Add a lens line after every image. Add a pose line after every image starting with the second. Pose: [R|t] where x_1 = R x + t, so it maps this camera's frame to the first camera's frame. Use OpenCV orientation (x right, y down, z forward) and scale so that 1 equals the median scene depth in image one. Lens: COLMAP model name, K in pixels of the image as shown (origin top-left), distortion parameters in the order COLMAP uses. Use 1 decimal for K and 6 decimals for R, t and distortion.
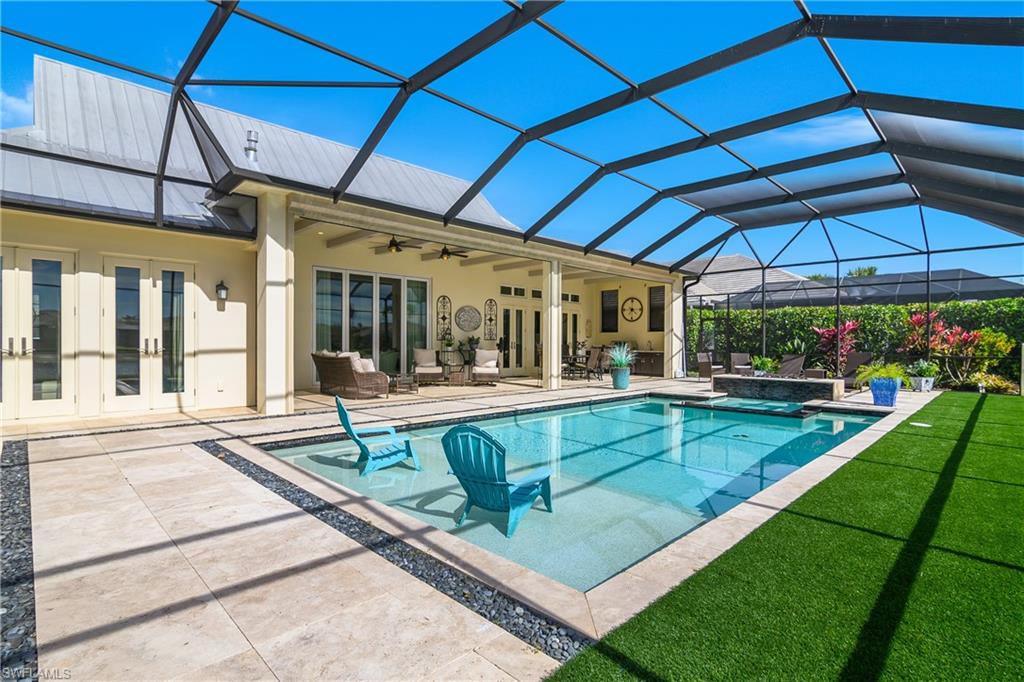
lens RADIAL K [[495.0, 0, 512.0], [0, 495.0, 341.0], [0, 0, 1]] dist [-0.064329, 0.000458]
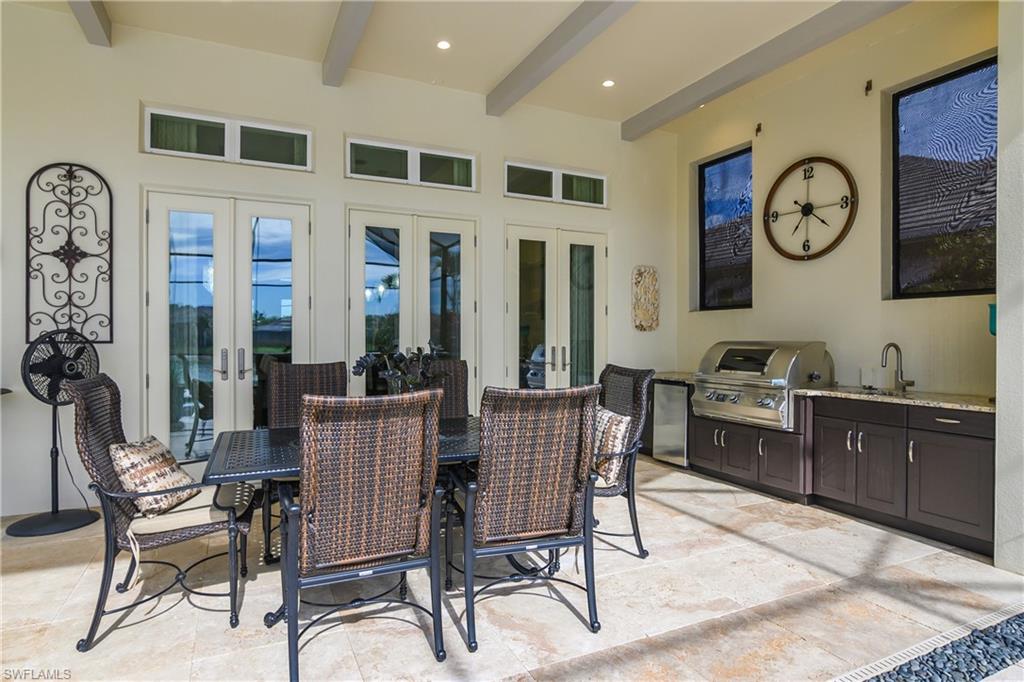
lens RADIAL K [[564.2, 0, 512.3], [0, 564.2, 336.7], [0, 0, 1]] dist [-0.022731, 0.000190]
pose [[0.944573, -0.003934, -0.328278, 0.299924], [0.005882, 0.999971, 0.004940, -0.006365], [0.328249, -0.006597, 0.944568, 1.059621]]
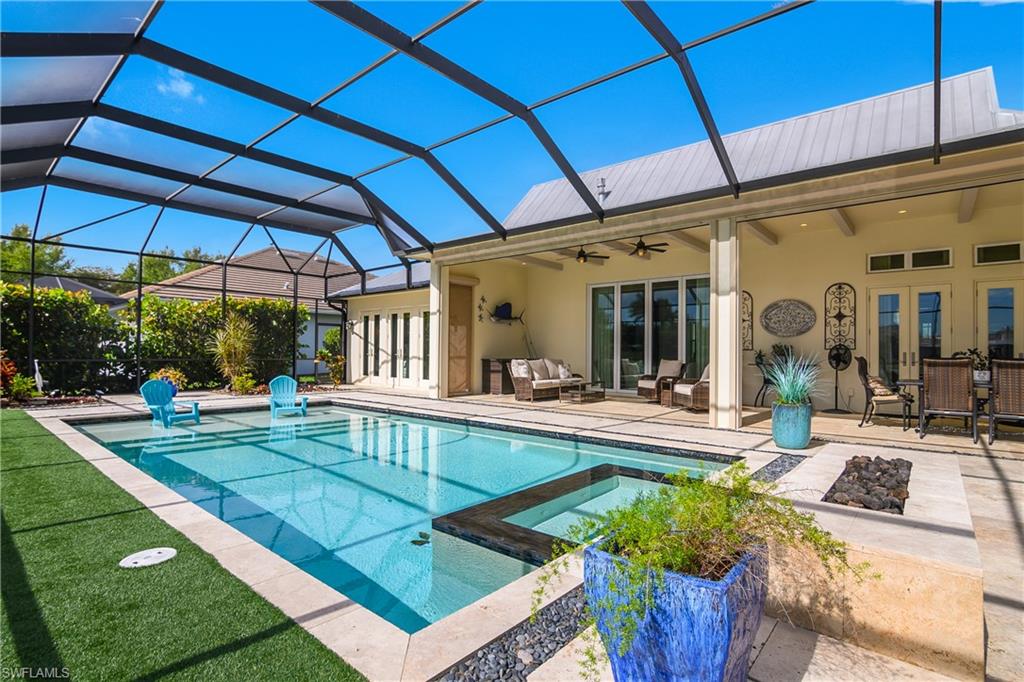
lens RADIAL K [[499.5, 0, 507.5], [0, 499.5, 345.4], [0, 0, 1]] dist [-0.019798, 0.001334]
pose [[0.069872, -0.017362, -0.997405, 0.694578], [-0.004087, 0.999835, -0.017691, 0.007051], [0.997548, 0.005312, 0.069790, 0.701236]]
